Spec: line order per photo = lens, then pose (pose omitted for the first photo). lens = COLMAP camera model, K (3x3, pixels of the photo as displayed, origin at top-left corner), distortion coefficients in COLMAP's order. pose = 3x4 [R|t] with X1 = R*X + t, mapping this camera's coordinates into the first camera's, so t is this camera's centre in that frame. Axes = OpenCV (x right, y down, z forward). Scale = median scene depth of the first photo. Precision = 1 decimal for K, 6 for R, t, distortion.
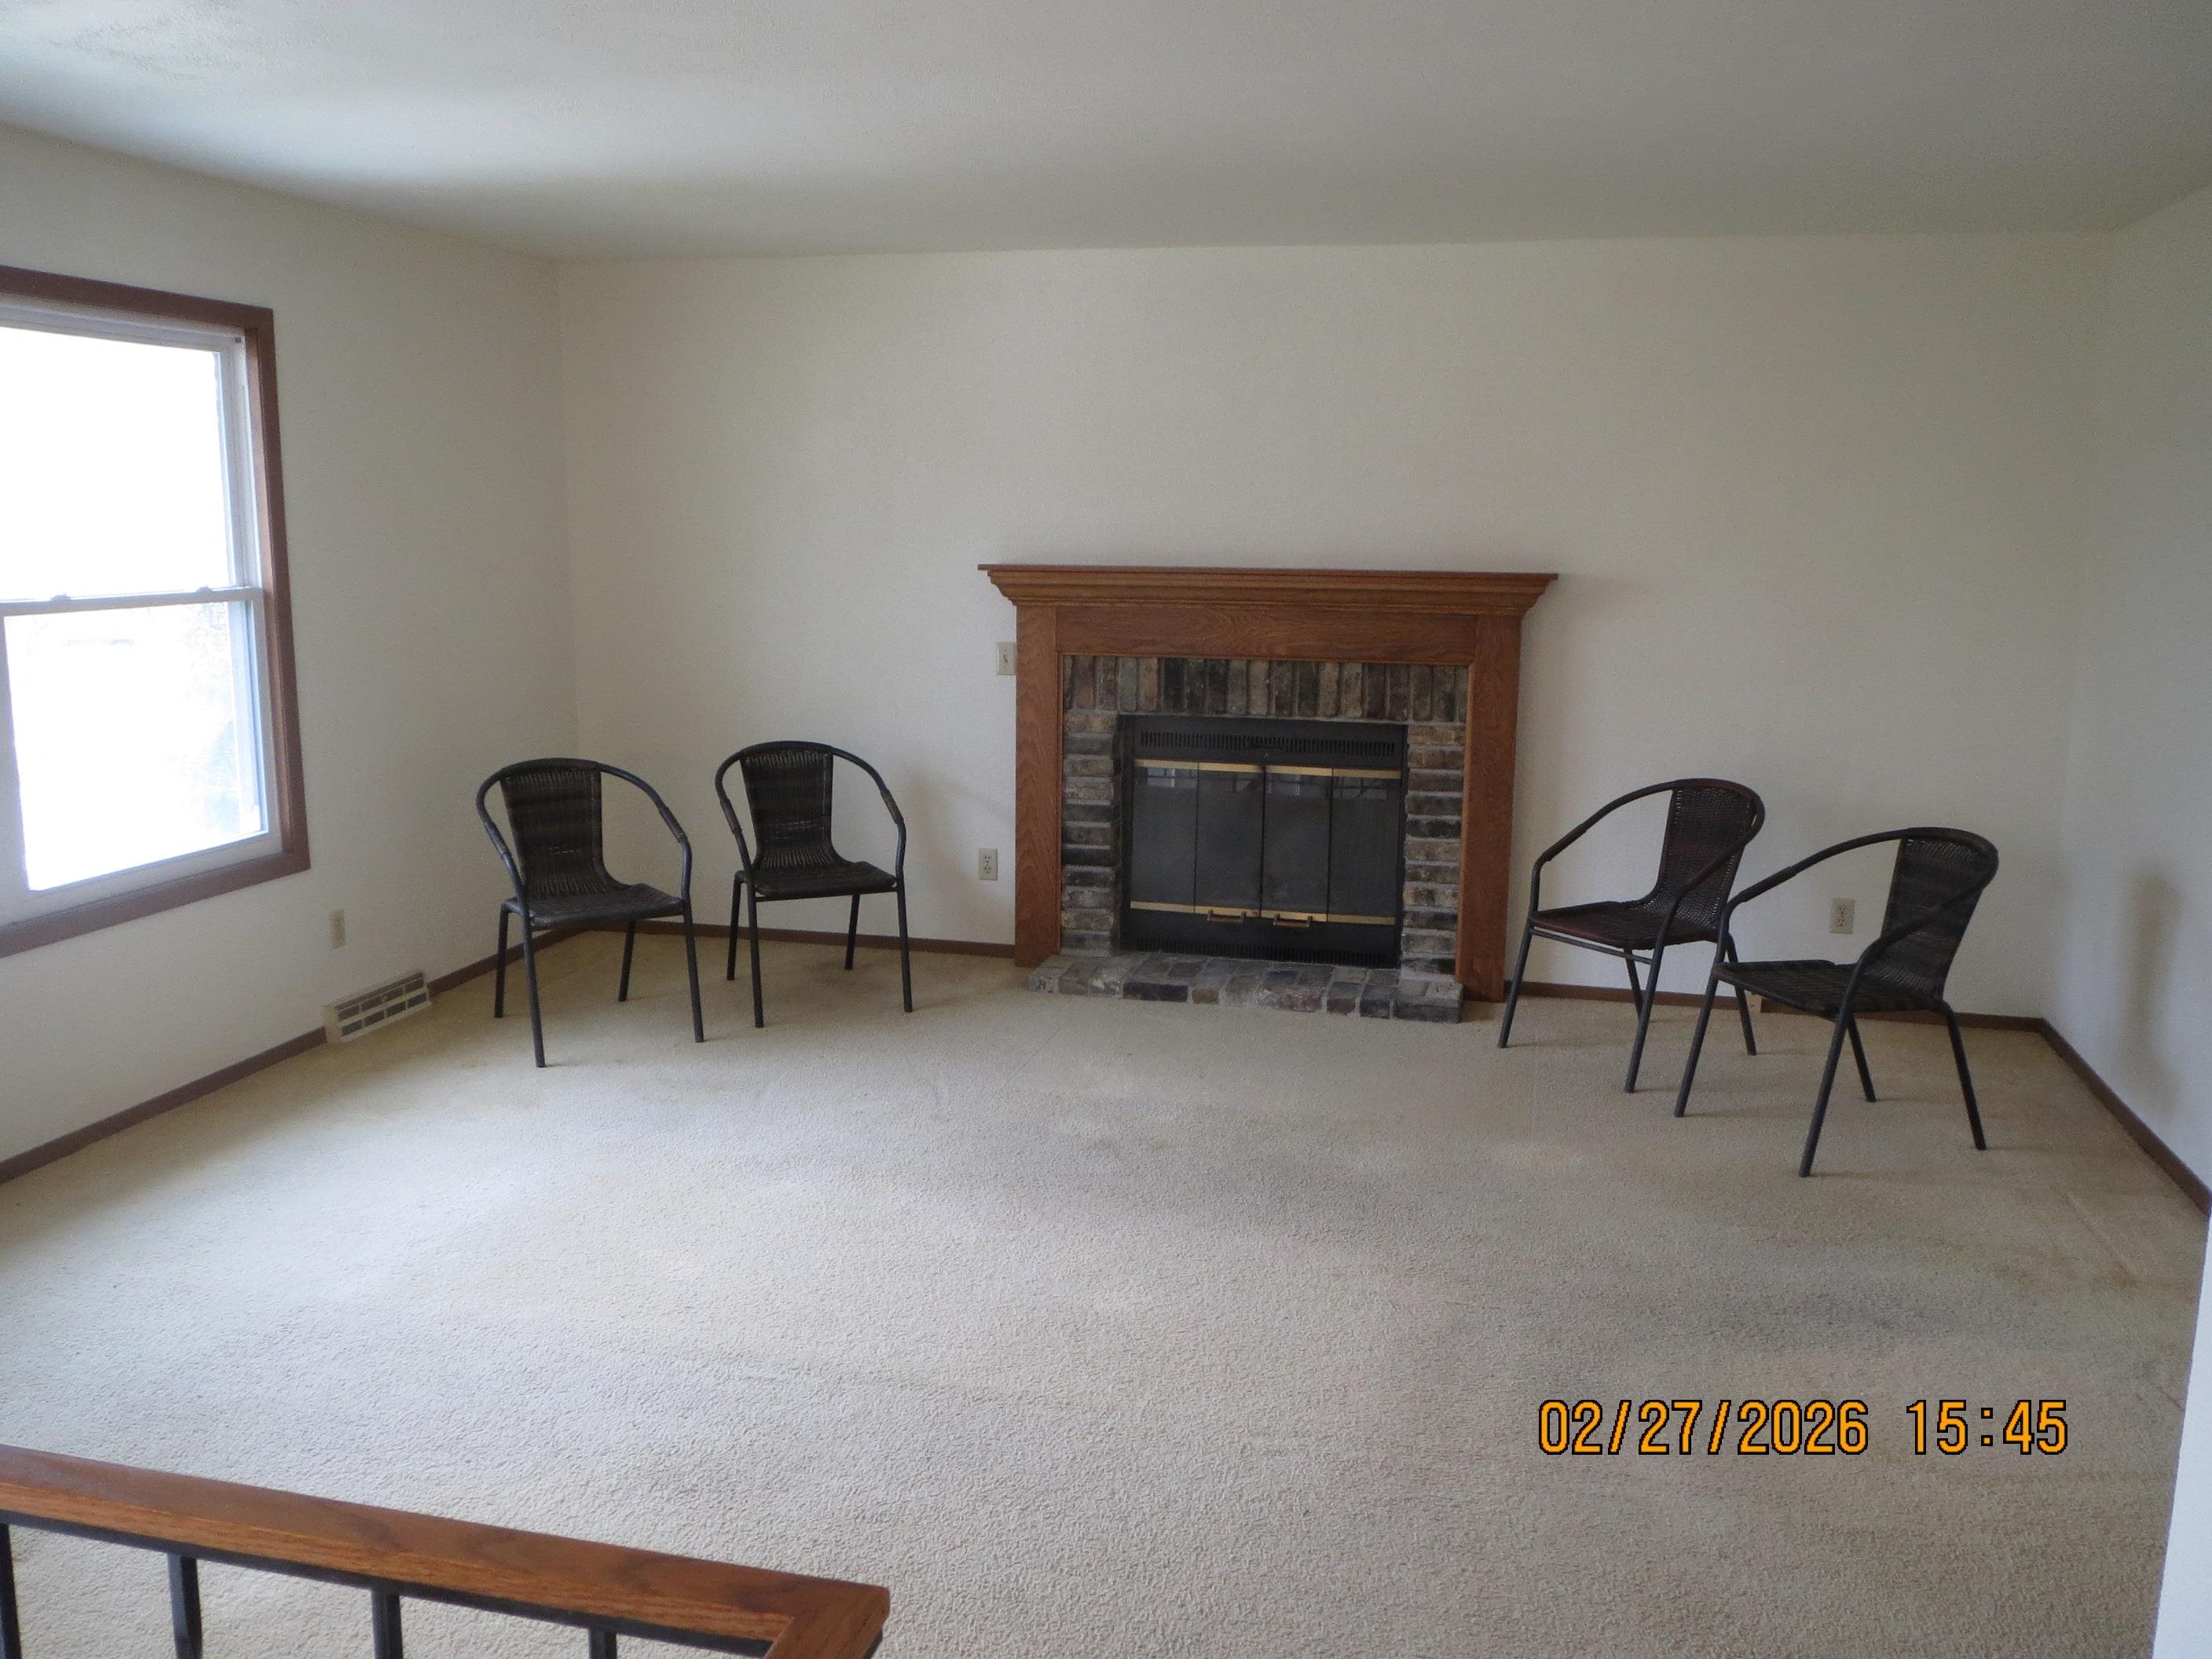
lens RADIAL K [[1837.0, 0, 1106.0], [0, 1837.0, 829.5], [0, 0, 1]] dist [-0.028475, 0.014150]
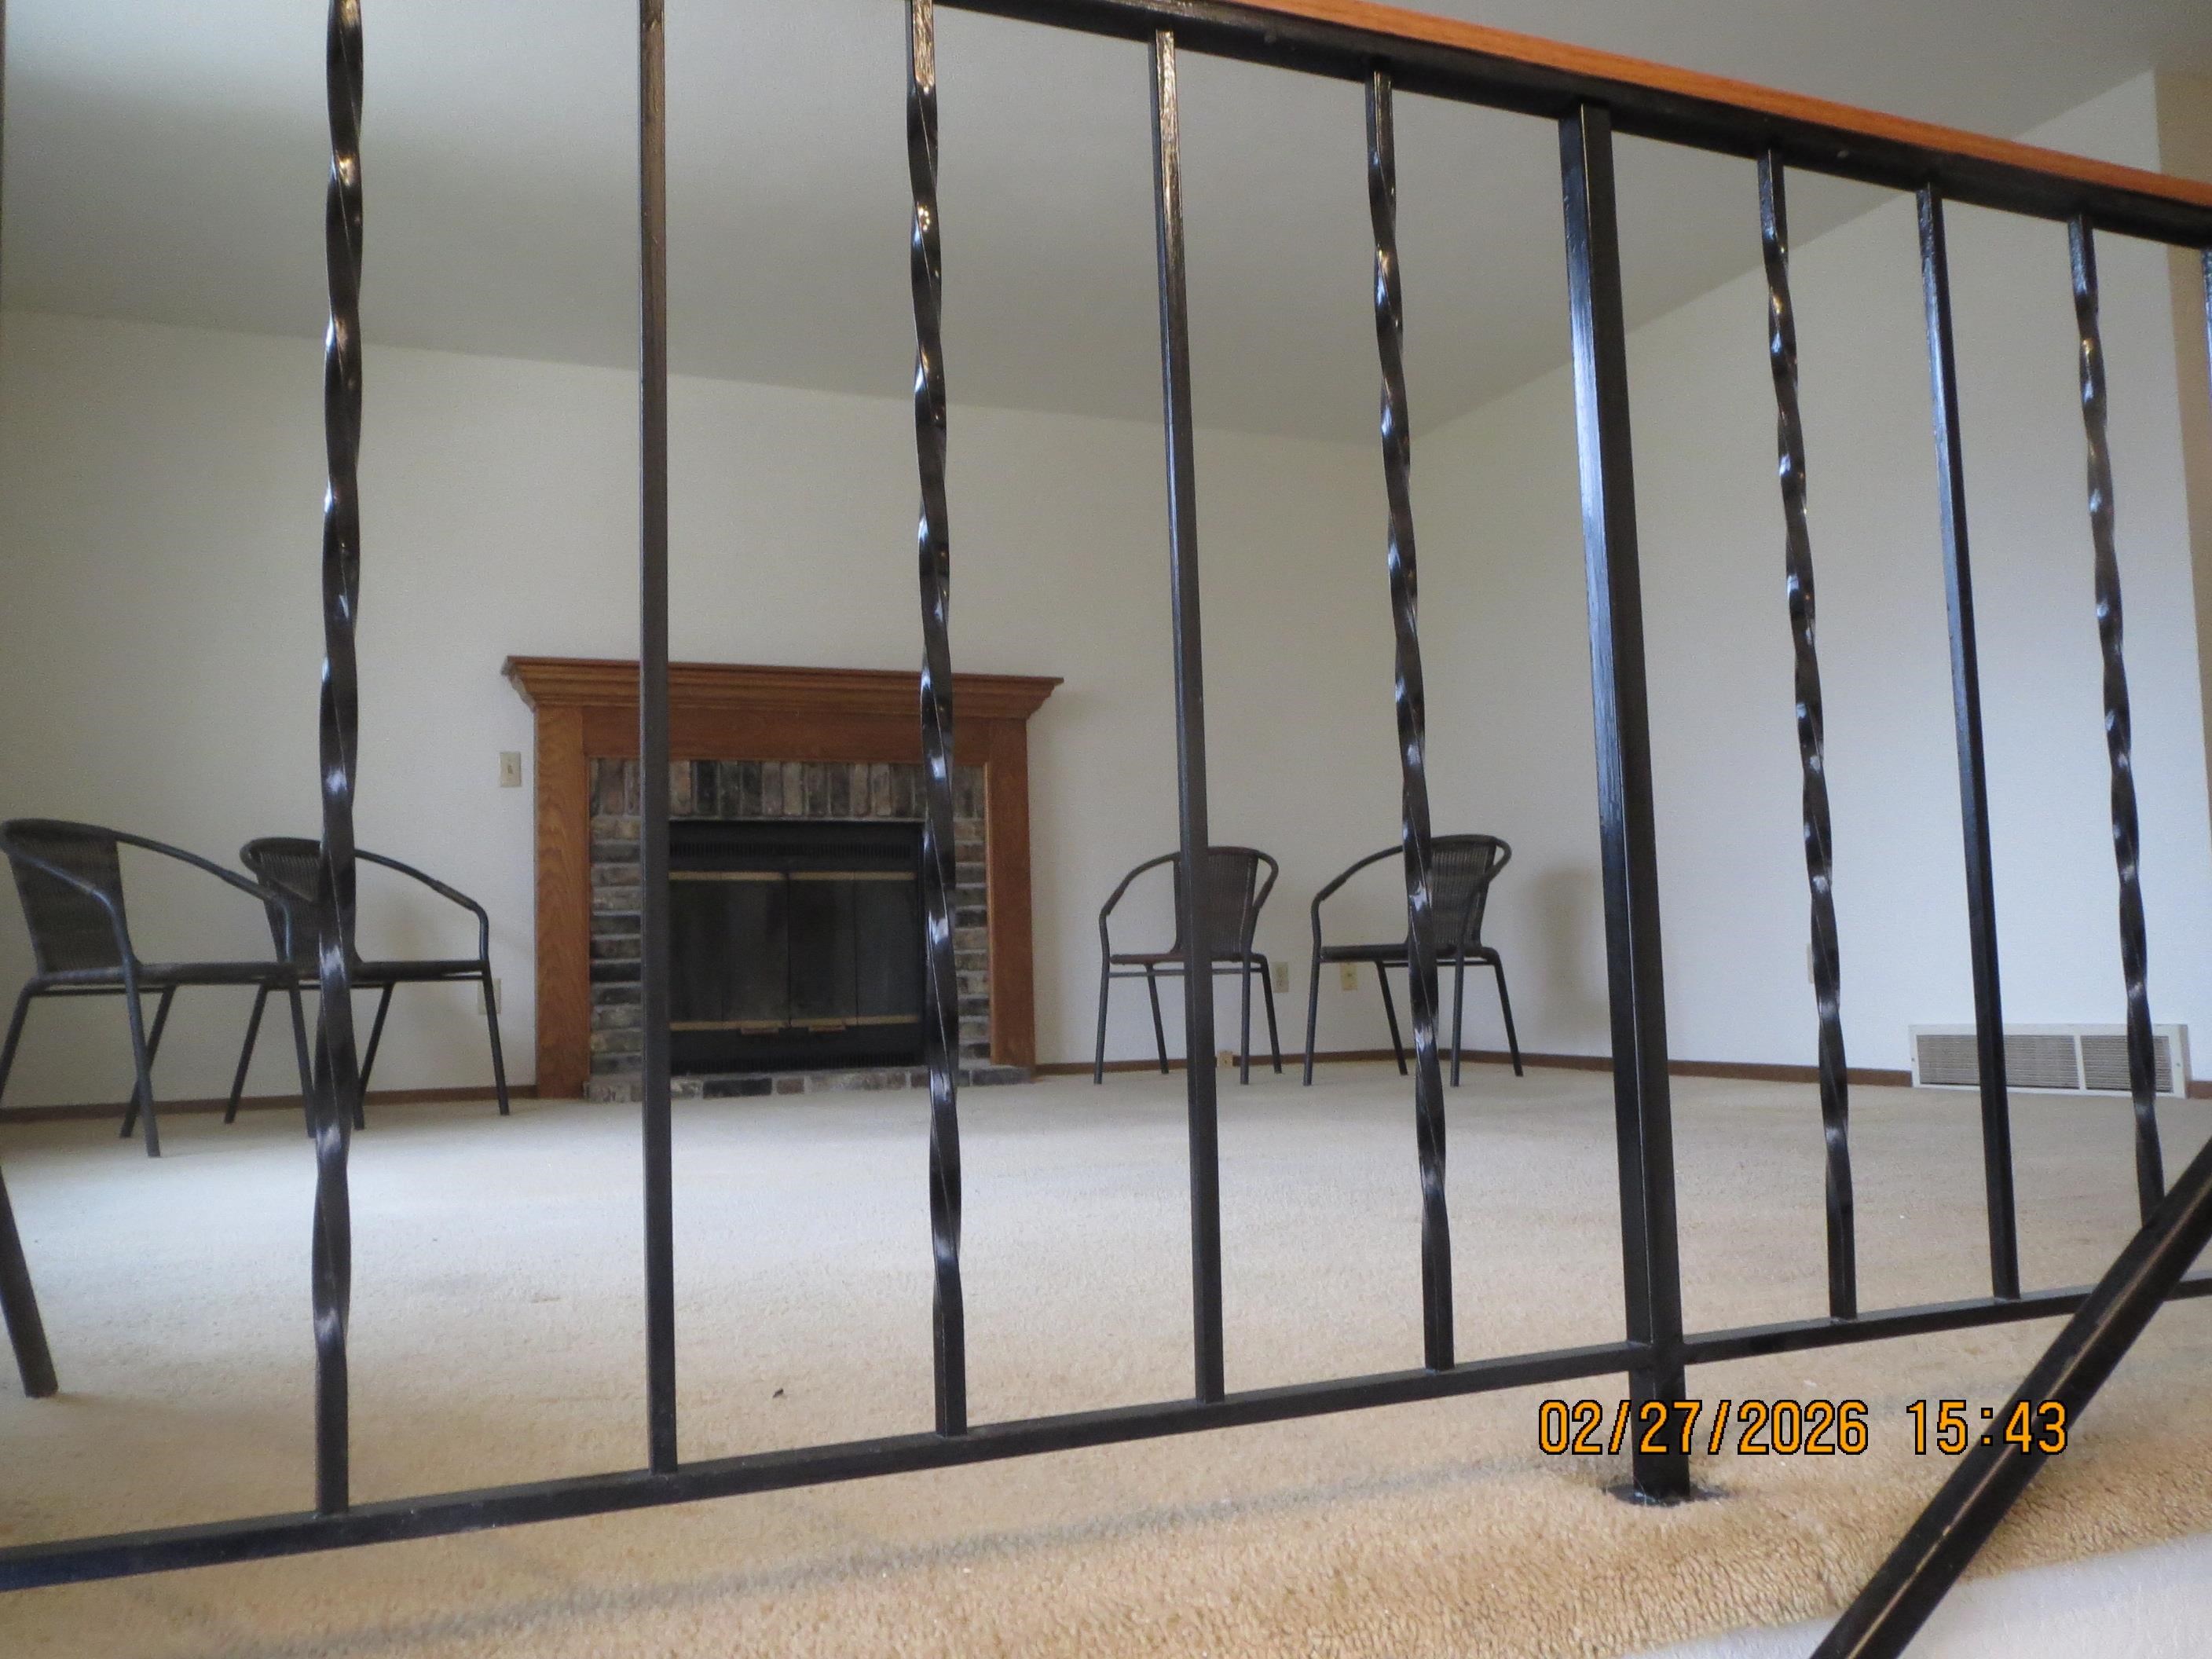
lens RADIAL K [[1837.0, 0, 1106.0], [0, 1837.0, 829.5], [0, 0, 1]] dist [-0.028475, 0.014150]
pose [[0.804064, 0.014987, 0.594354, -0.377742], [0.138974, 0.967250, -0.212400, 0.182960], [-0.578072, 0.253384, 0.775648, 0.115851]]
